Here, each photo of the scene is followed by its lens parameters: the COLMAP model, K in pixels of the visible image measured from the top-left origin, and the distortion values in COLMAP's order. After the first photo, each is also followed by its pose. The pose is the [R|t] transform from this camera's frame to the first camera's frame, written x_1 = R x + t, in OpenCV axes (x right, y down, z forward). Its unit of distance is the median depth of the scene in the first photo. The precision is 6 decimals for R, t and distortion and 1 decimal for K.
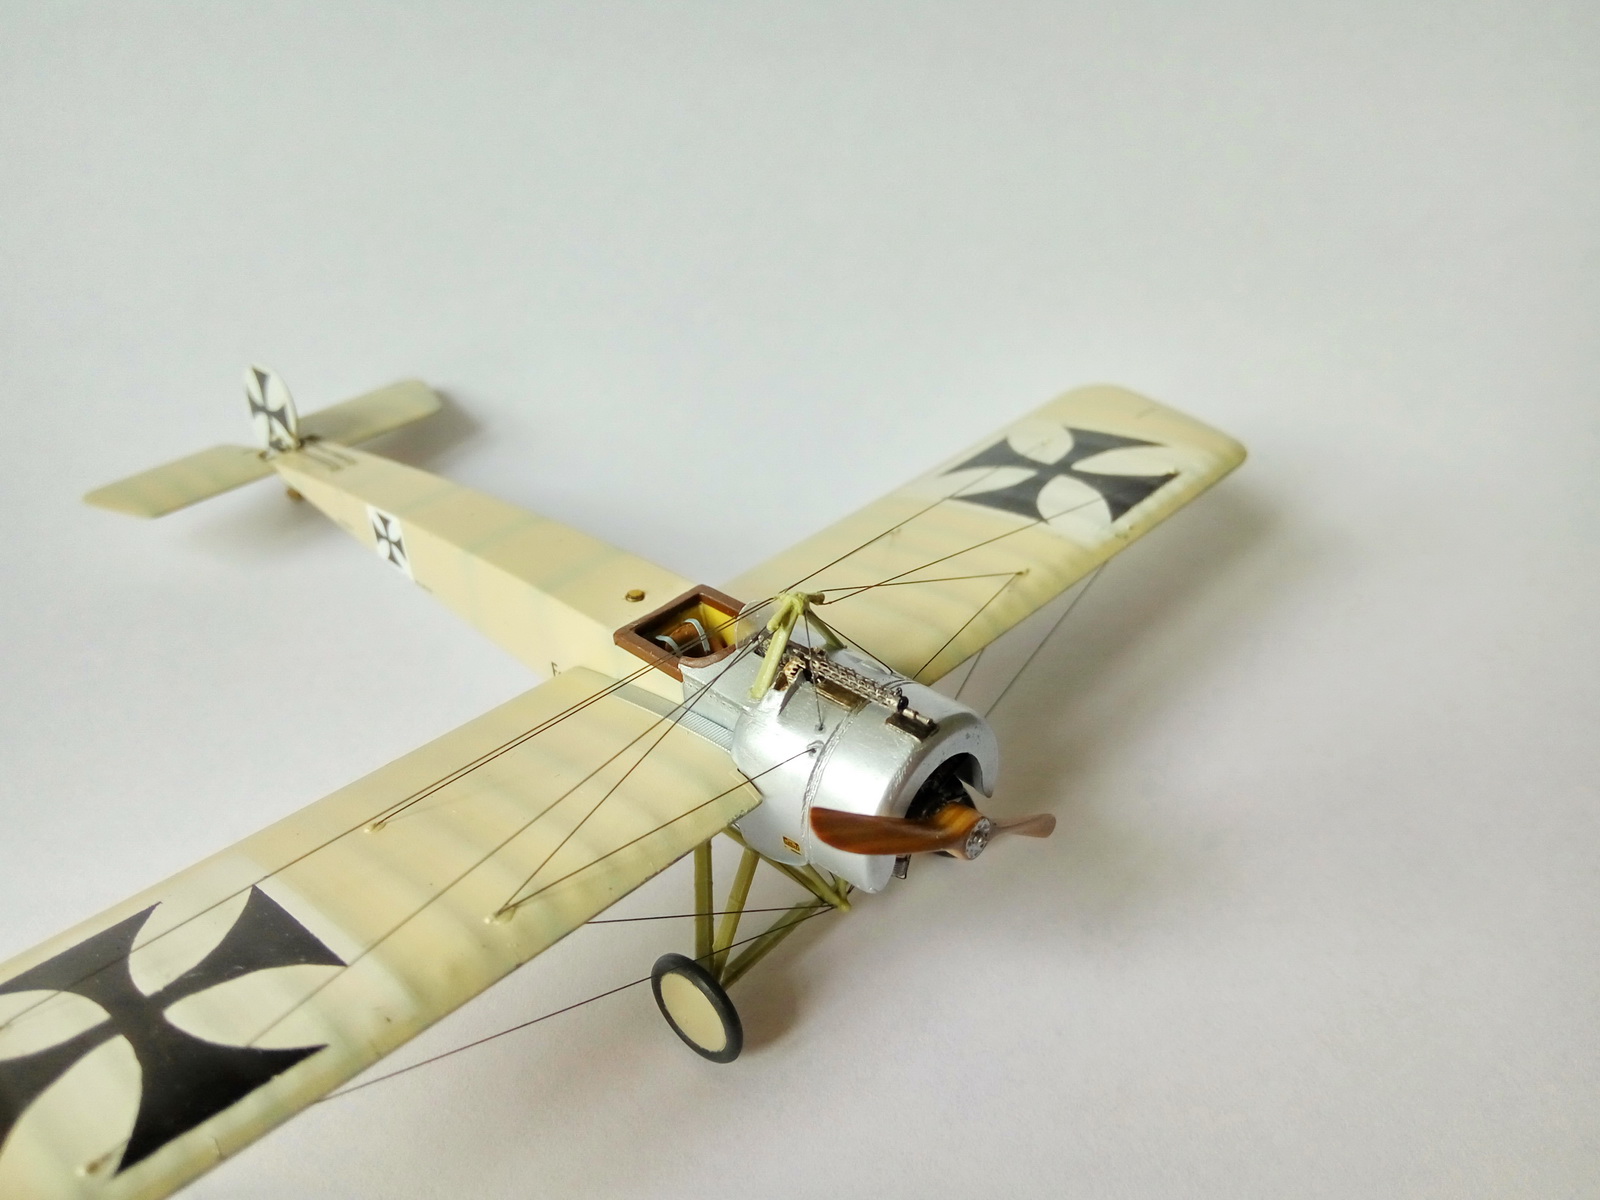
lens RADIAL K [[1331.1, 0, 800.0], [0, 1331.1, 600.0], [0, 0, 1]] dist [0.086128, -0.216261]
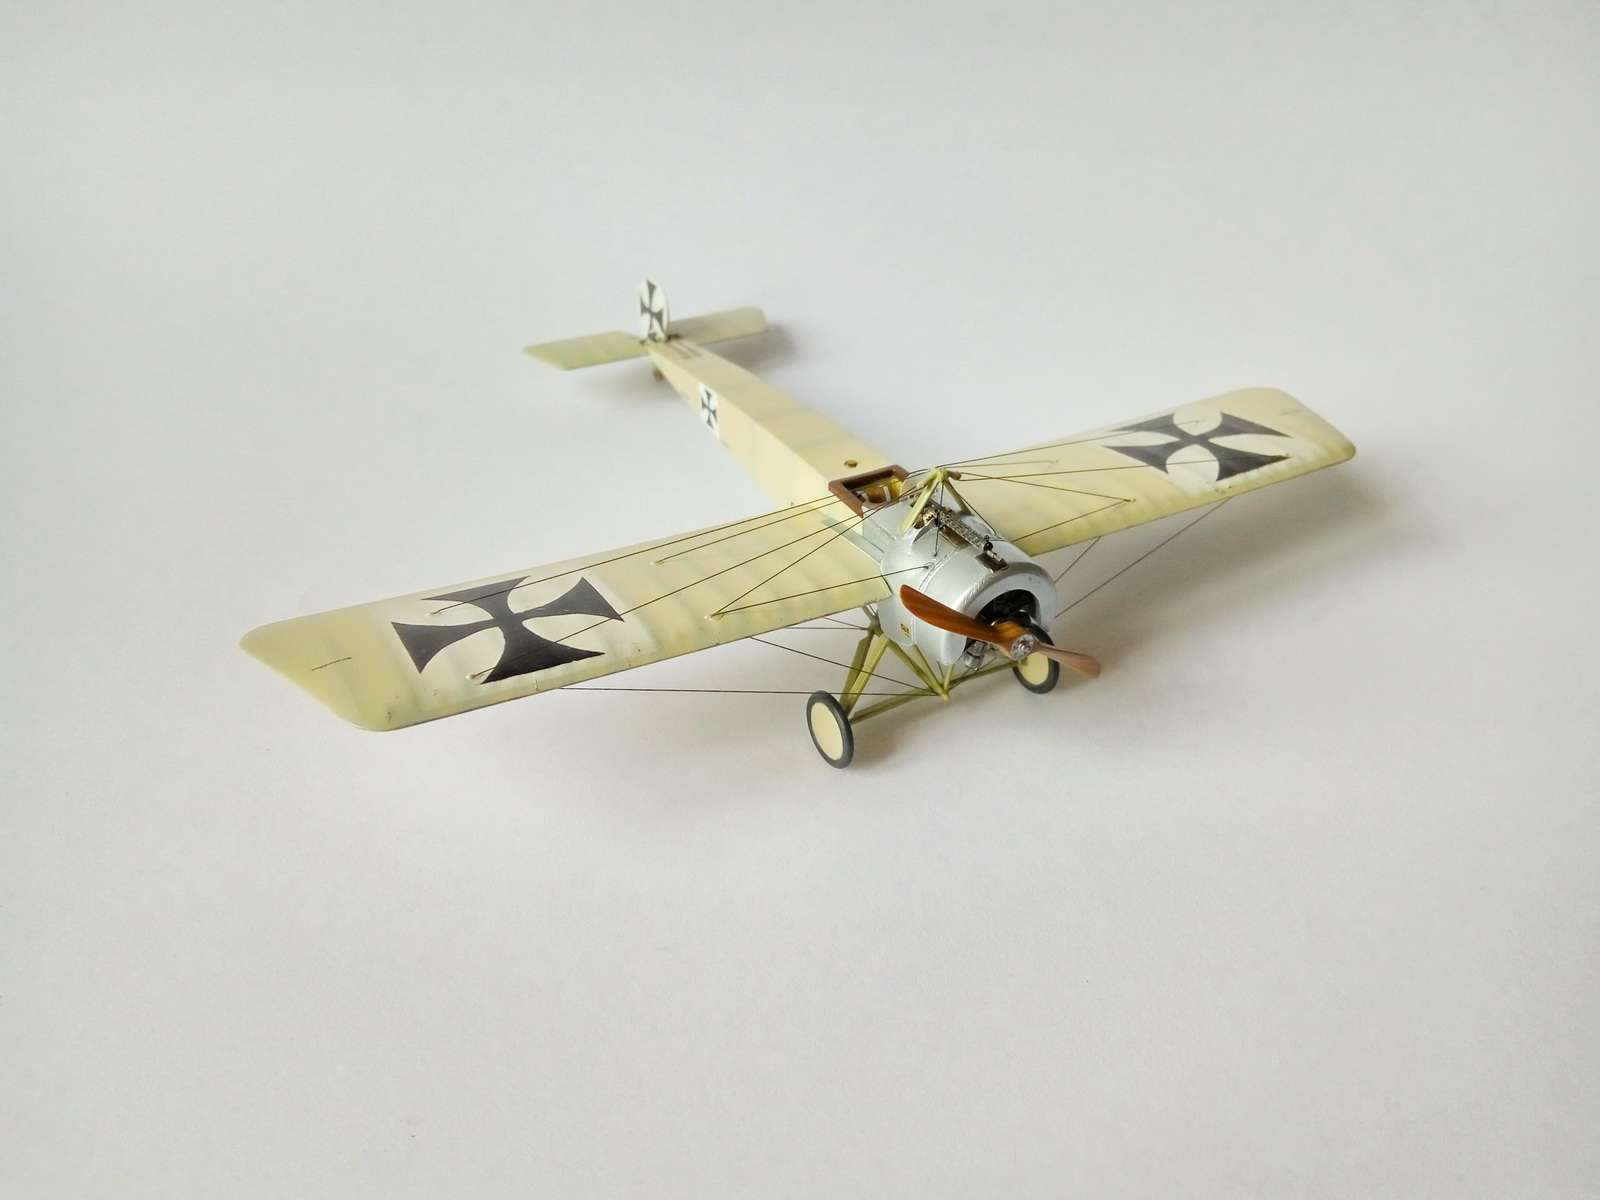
lens RADIAL K [[1331.1, 0, 800.0], [0, 1331.1, 600.0], [0, 0, 1]] dist [0.086128, -0.216261]
pose [[0.949709, 0.197467, -0.243023, 0.199203], [-0.194714, 0.980216, 0.035547, 0.097284], [0.245234, 0.013561, 0.969369, -0.418653]]
